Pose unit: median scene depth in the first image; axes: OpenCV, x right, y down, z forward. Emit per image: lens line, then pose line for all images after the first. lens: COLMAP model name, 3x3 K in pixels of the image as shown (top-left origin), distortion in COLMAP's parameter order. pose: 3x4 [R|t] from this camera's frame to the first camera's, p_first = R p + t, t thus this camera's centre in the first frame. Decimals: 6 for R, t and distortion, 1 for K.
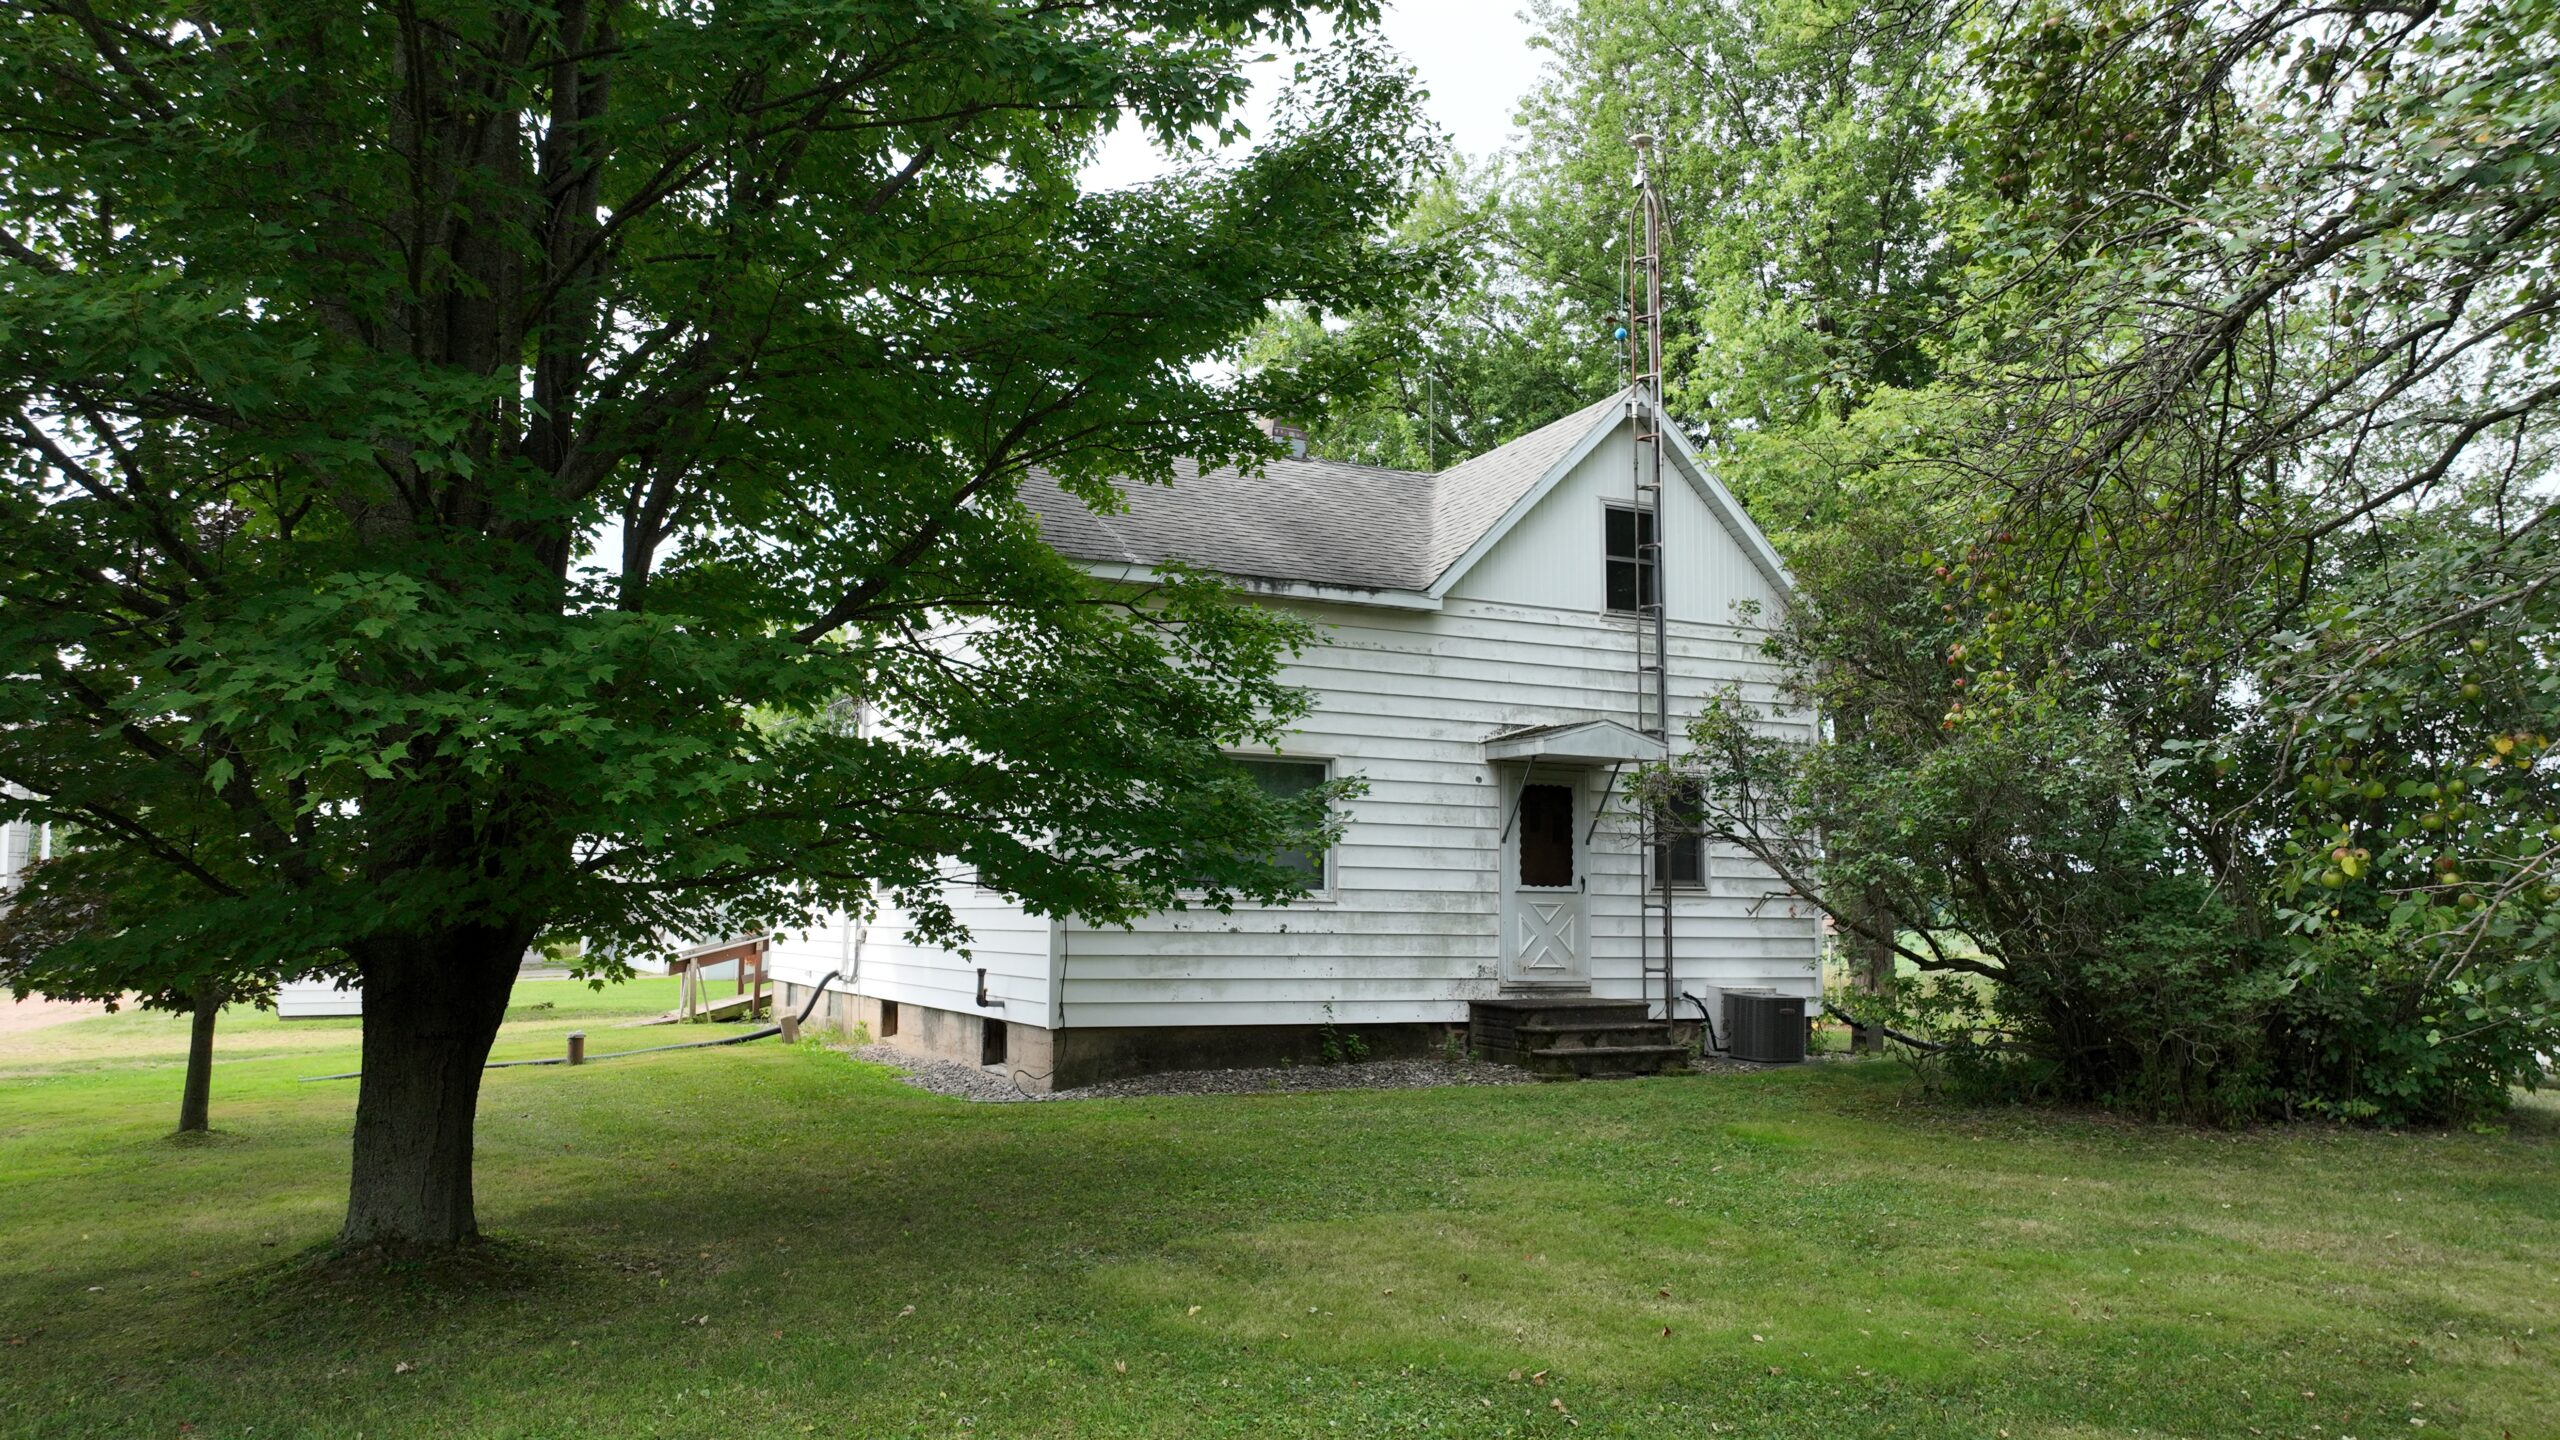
lens RADIAL K [[1800.6, 0, 1283.0], [0, 1800.6, 722.6], [0, 0, 1]] dist [-0.002204, 0.018428]
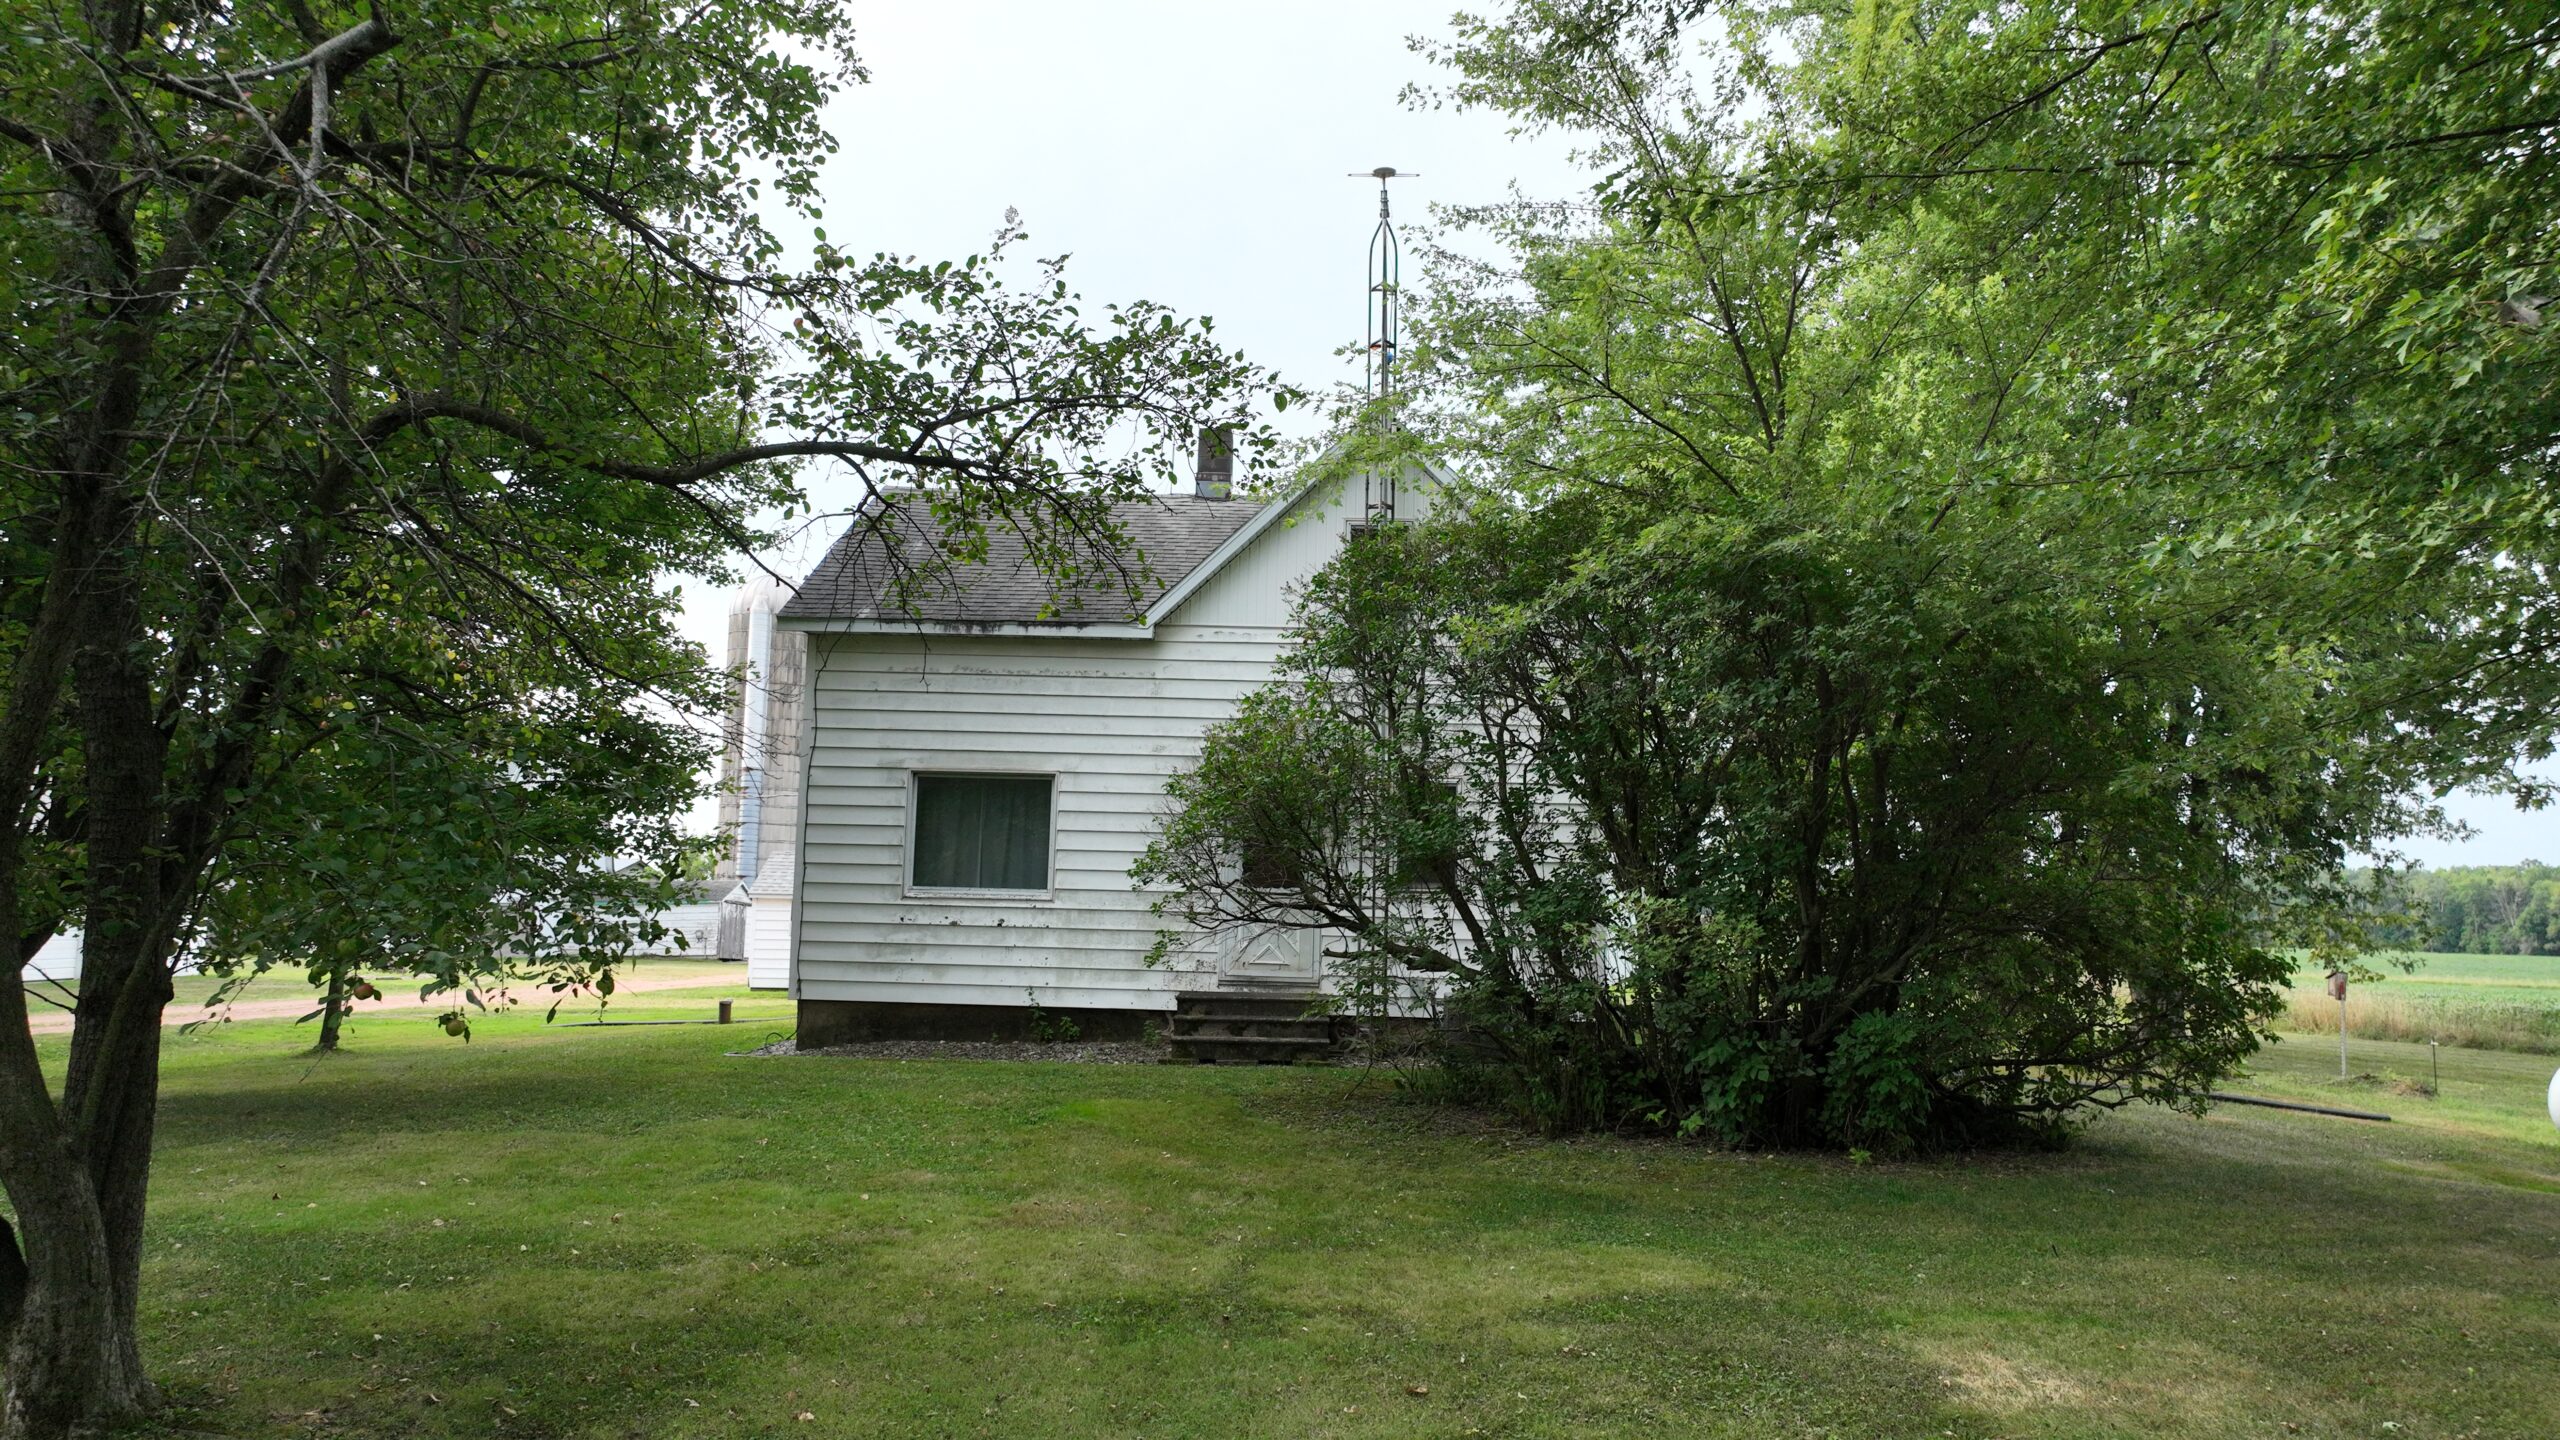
lens RADIAL K [[1800.6, 0, 1283.0], [0, 1800.6, 722.6], [0, 0, 1]] dist [-0.002204, 0.018428]
pose [[0.892240, -0.036495, -0.450084, 0.680790], [0.035071, 0.999319, -0.011505, 0.005397], [0.450197, -0.005520, 0.892912, 0.047617]]
